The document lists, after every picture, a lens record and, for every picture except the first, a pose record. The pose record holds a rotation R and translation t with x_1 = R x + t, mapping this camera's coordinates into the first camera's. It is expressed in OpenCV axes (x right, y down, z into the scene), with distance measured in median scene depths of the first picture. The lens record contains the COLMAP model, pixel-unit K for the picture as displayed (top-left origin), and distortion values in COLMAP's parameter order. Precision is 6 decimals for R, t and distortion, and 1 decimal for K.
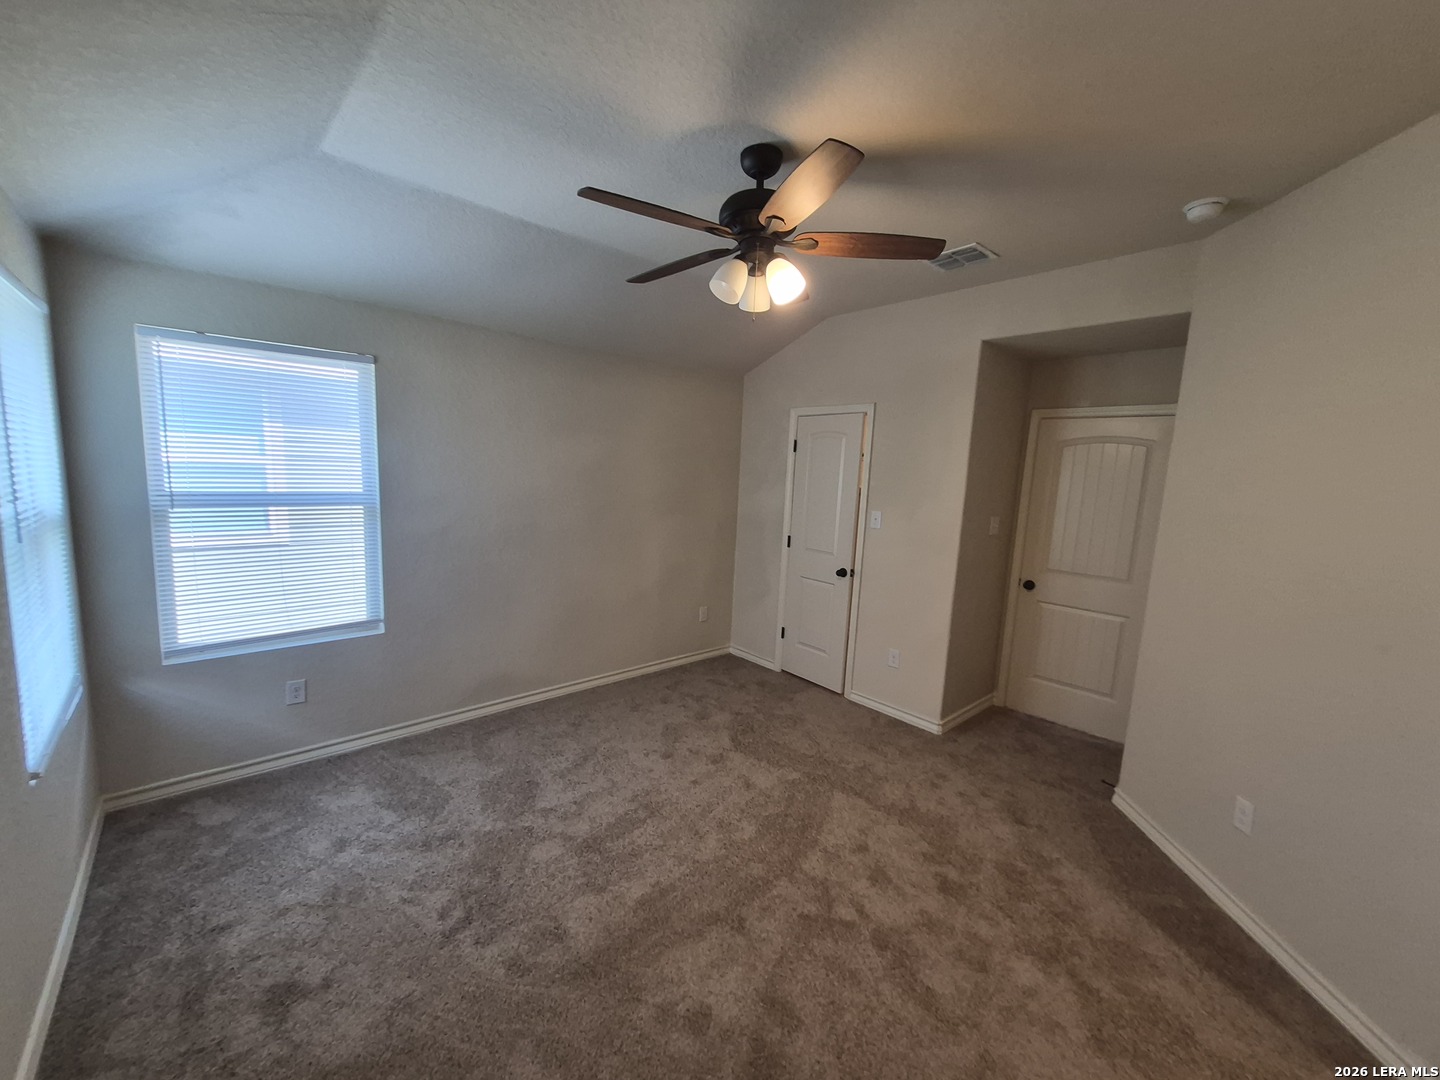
lens RADIAL K [[564.2, 0, 708.7], [0, 564.2, 547.5], [0, 0, 1]] dist [0.008022, -0.000440]
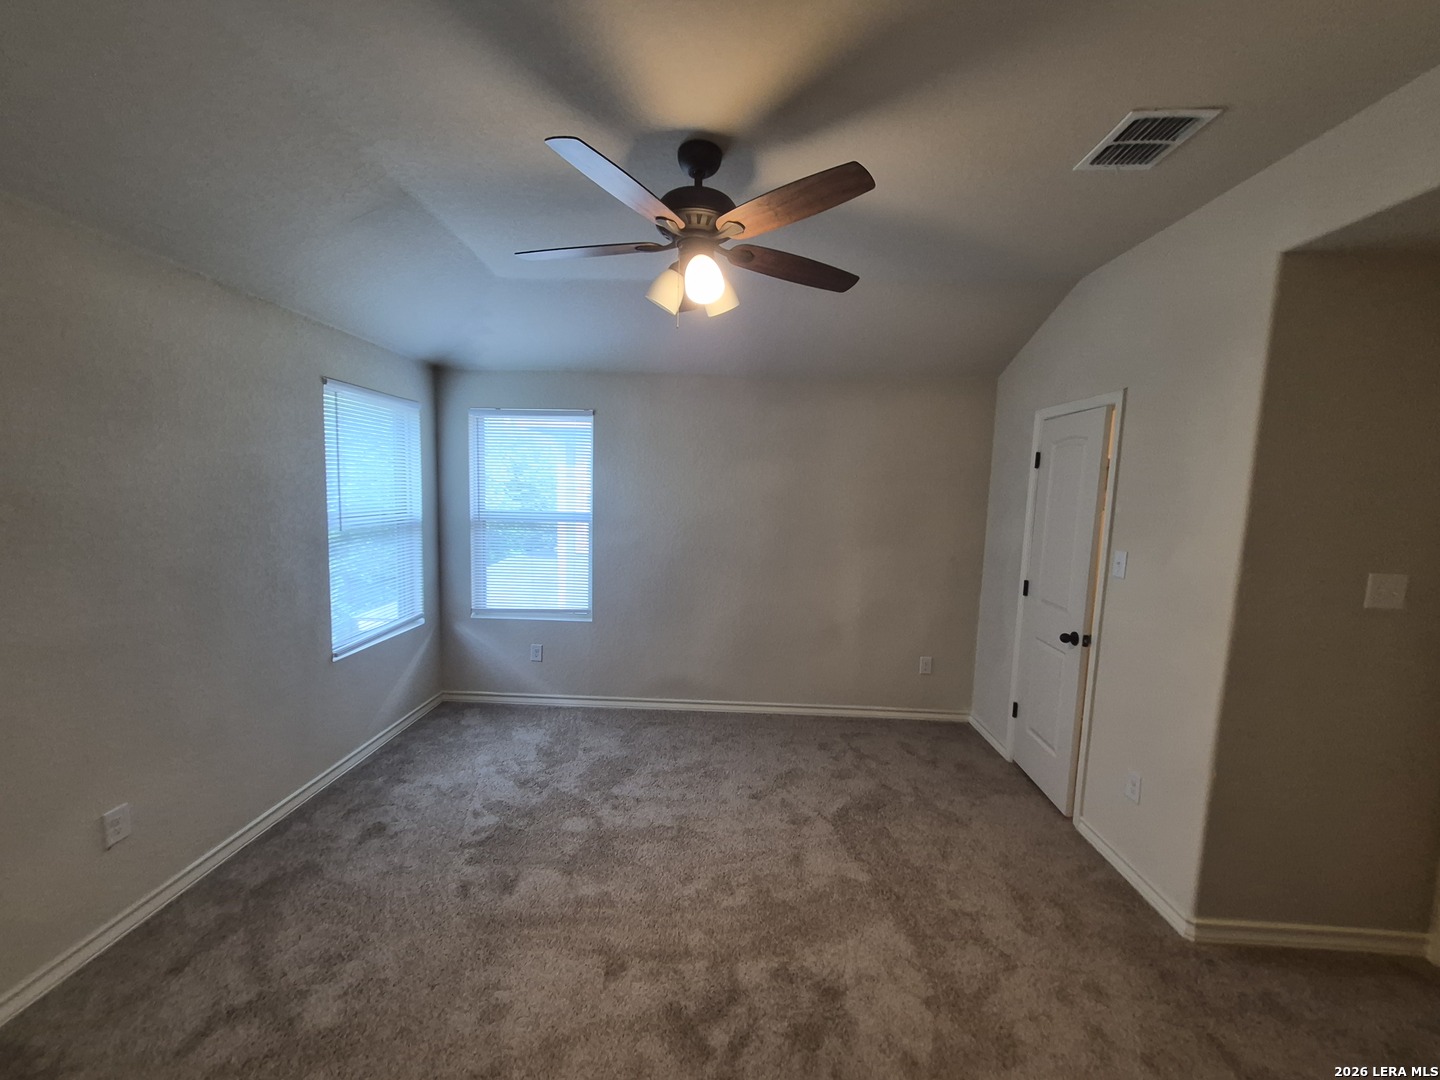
lens RADIAL K [[564.2, 0, 708.7], [0, 564.2, 547.5], [0, 0, 1]] dist [0.008022, -0.000440]
pose [[0.722944, 0.052499, -0.688909, 0.522037], [-0.092367, 0.995502, -0.021067, -0.013957], [0.684704, 0.078863, 0.724542, 0.252725]]
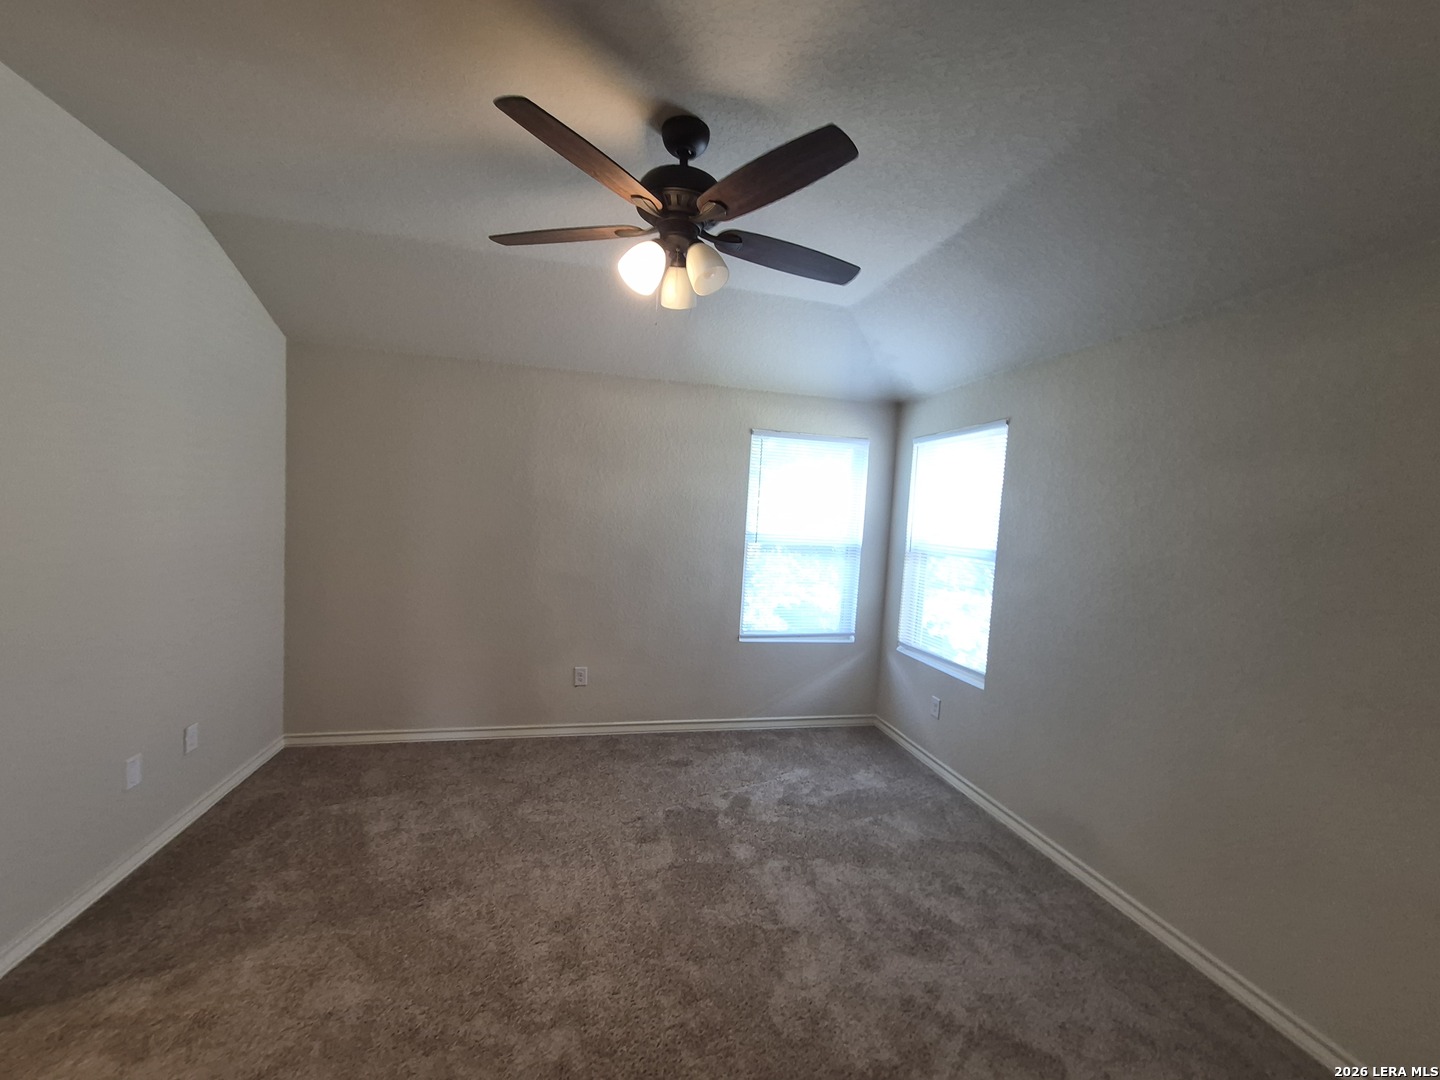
lens RADIAL K [[562.1, 0, 705.0], [0, 562.1, 545.9], [0, 0, 1]] dist [0.007855, -0.000174]
pose [[-0.480159, -0.009657, -0.877128, 0.558073], [-0.189758, 0.977405, 0.093117, -0.098628], [0.856410, 0.211153, -0.471143, 1.051631]]
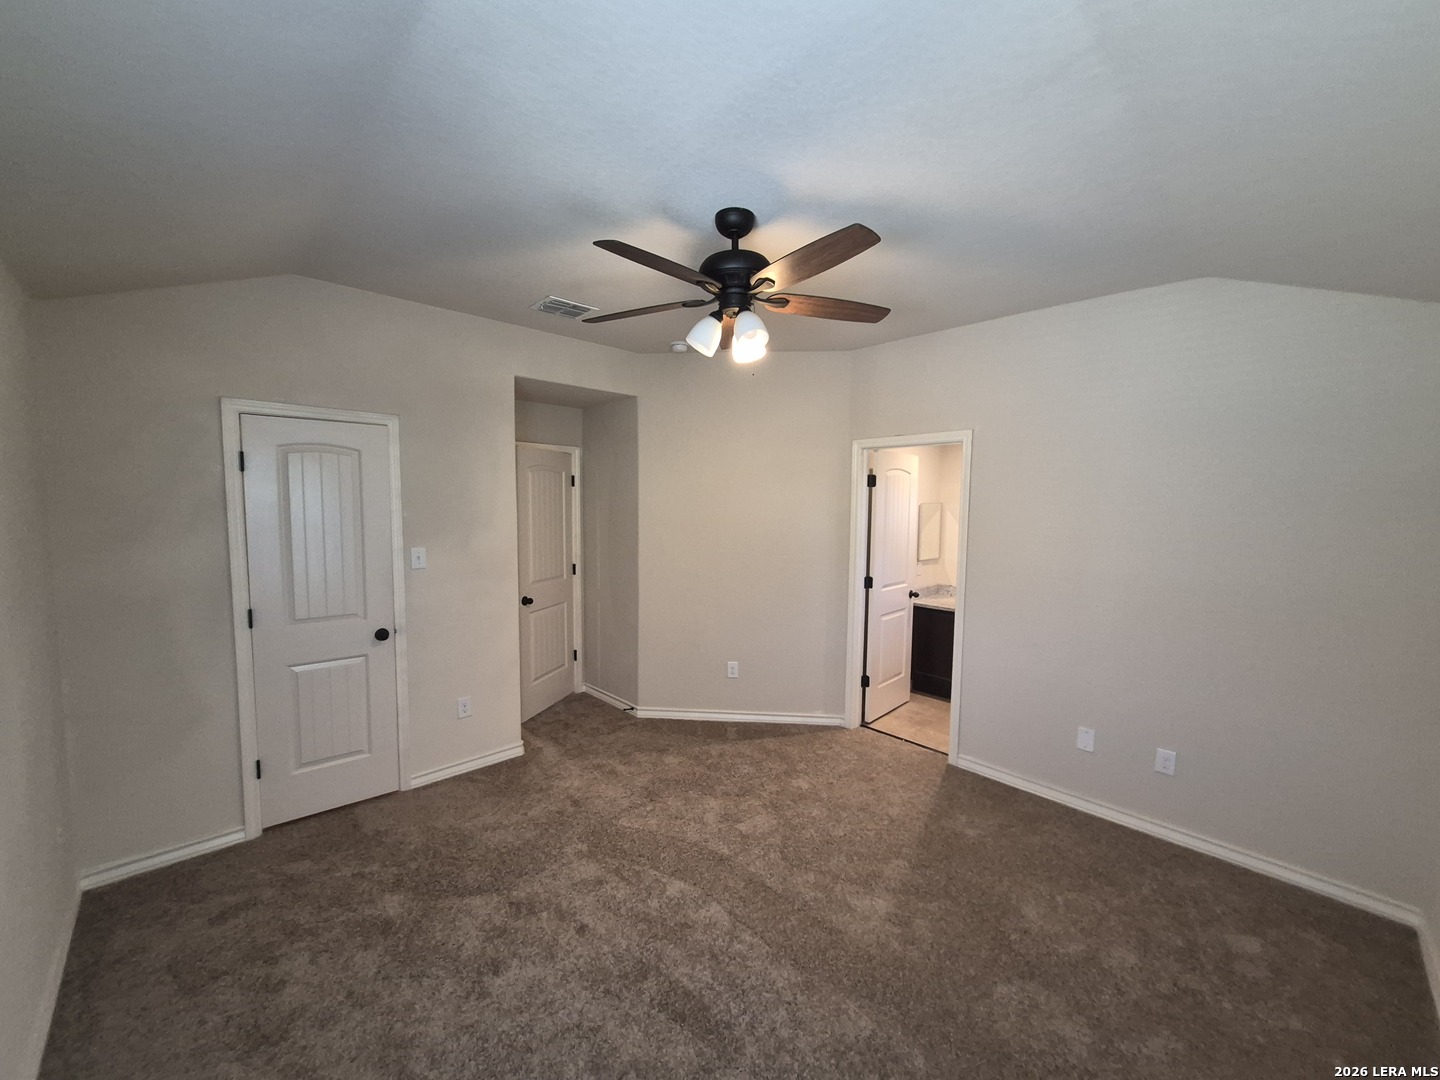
lens RADIAL K [[564.2, 0, 708.7], [0, 564.2, 547.5], [0, 0, 1]] dist [0.008022, -0.000440]
pose [[-0.022585, -0.123097, 0.992138, -0.688785], [0.129911, 0.983615, 0.124997, -0.146551], [-0.991268, 0.131712, -0.006223, 0.754622]]
